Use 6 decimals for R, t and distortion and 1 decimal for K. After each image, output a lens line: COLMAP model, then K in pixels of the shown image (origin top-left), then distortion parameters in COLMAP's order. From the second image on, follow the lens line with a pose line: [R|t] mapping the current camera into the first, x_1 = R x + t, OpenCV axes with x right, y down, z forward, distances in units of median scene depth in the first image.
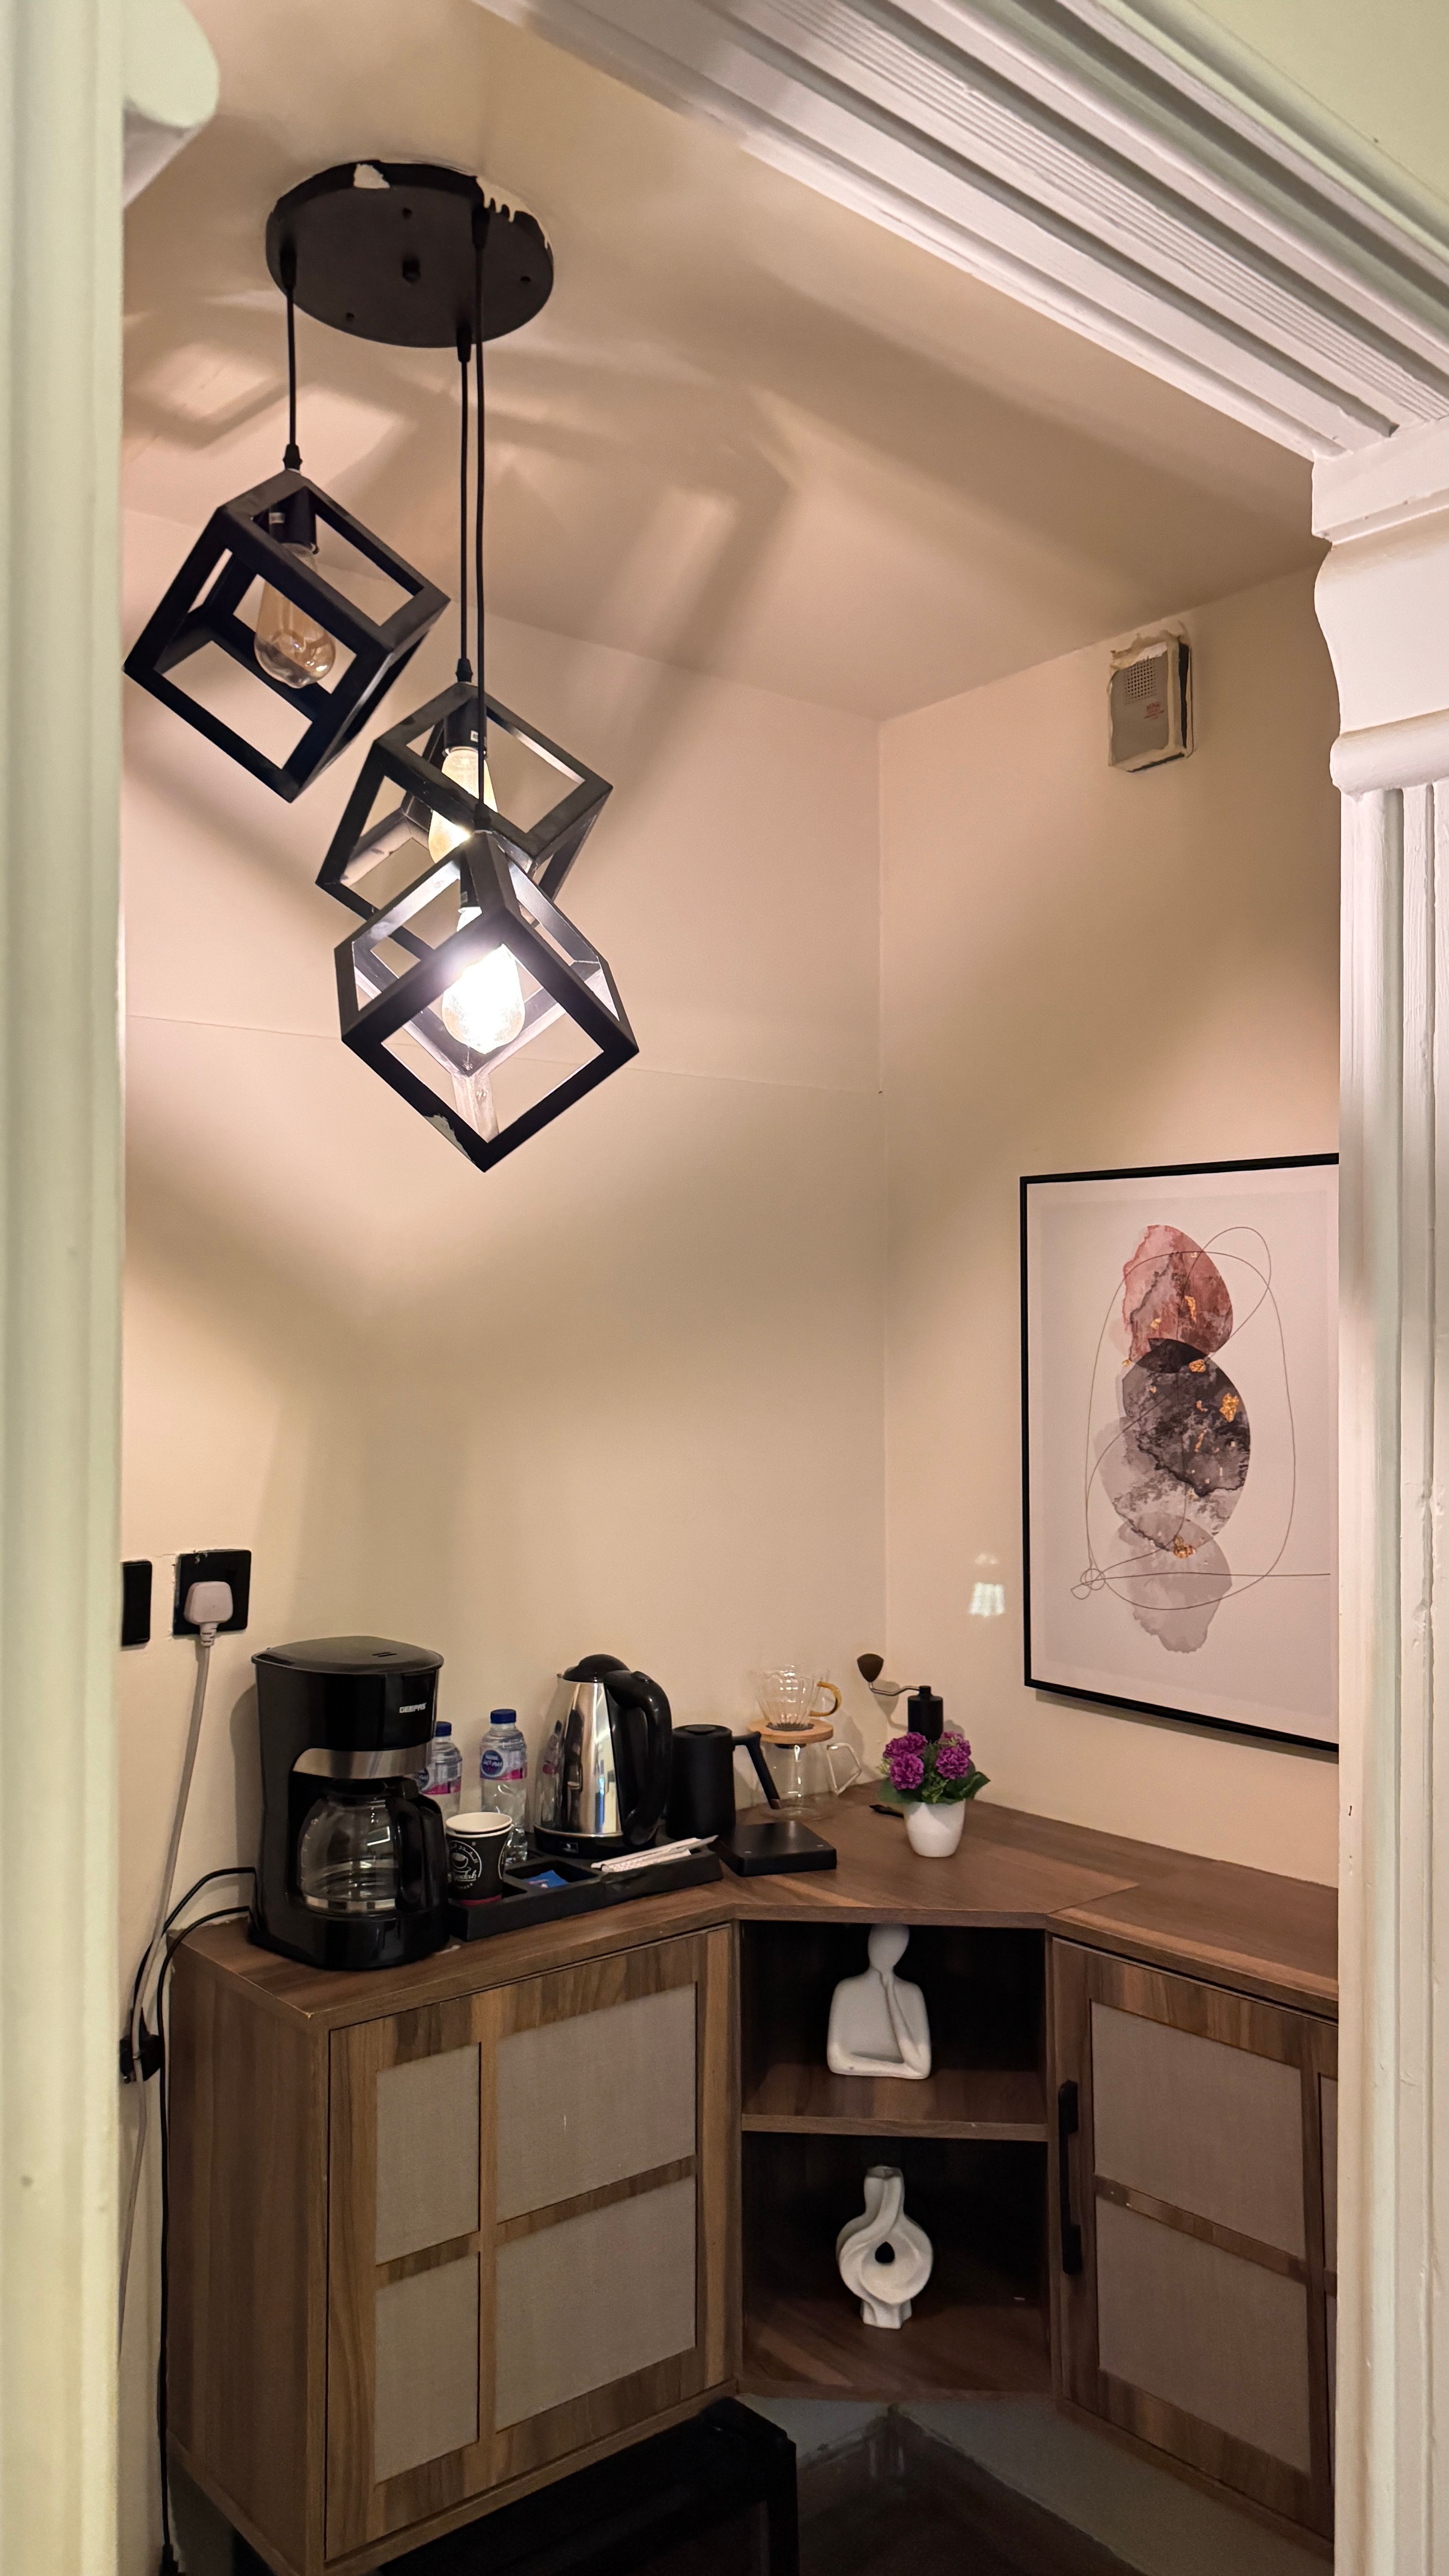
lens RADIAL K [[1912.2, 0, 718.5], [0, 1912.2, 1283.8], [0, 0, 1]] dist [0.203337, -0.396269]
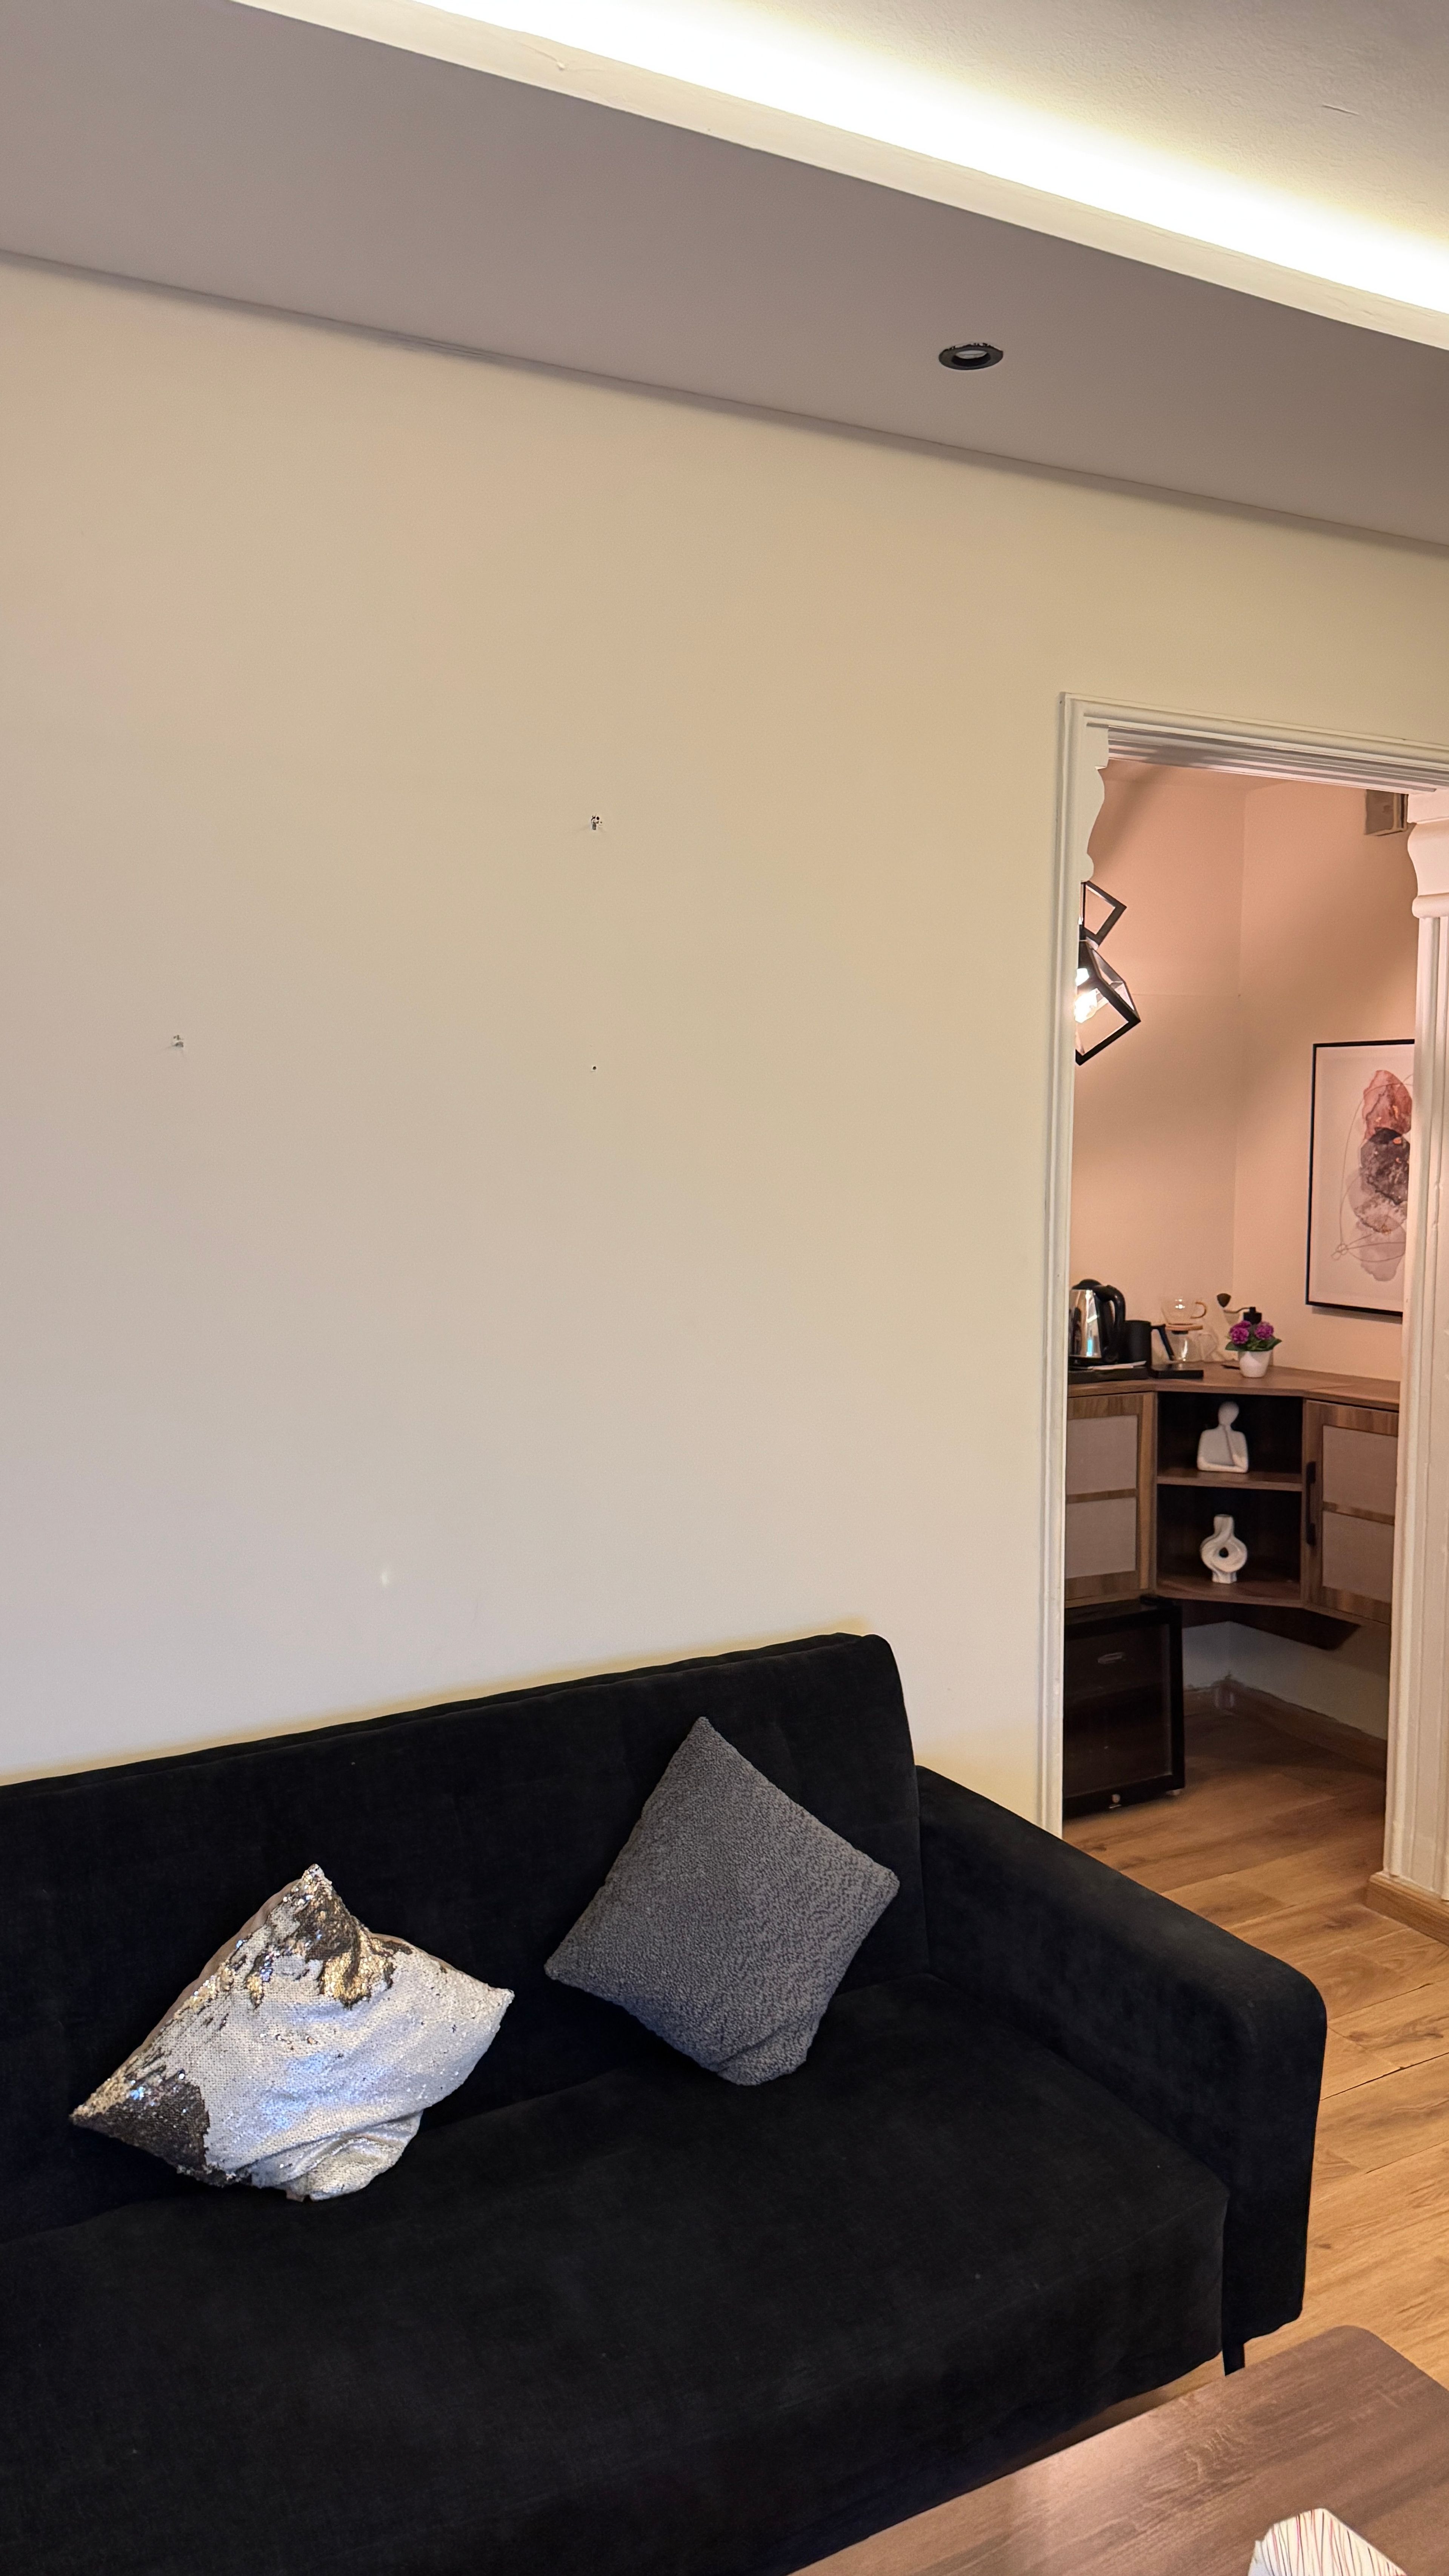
lens RADIAL K [[1912.2, 0, 718.5], [0, 1912.2, 1283.8], [0, 0, 1]] dist [0.203337, -0.396269]
pose [[0.983322, 0.016373, -0.181133, -0.080331], [0.002529, 0.994612, 0.103636, -0.021972], [0.181854, -0.102365, 0.977983, -1.162202]]
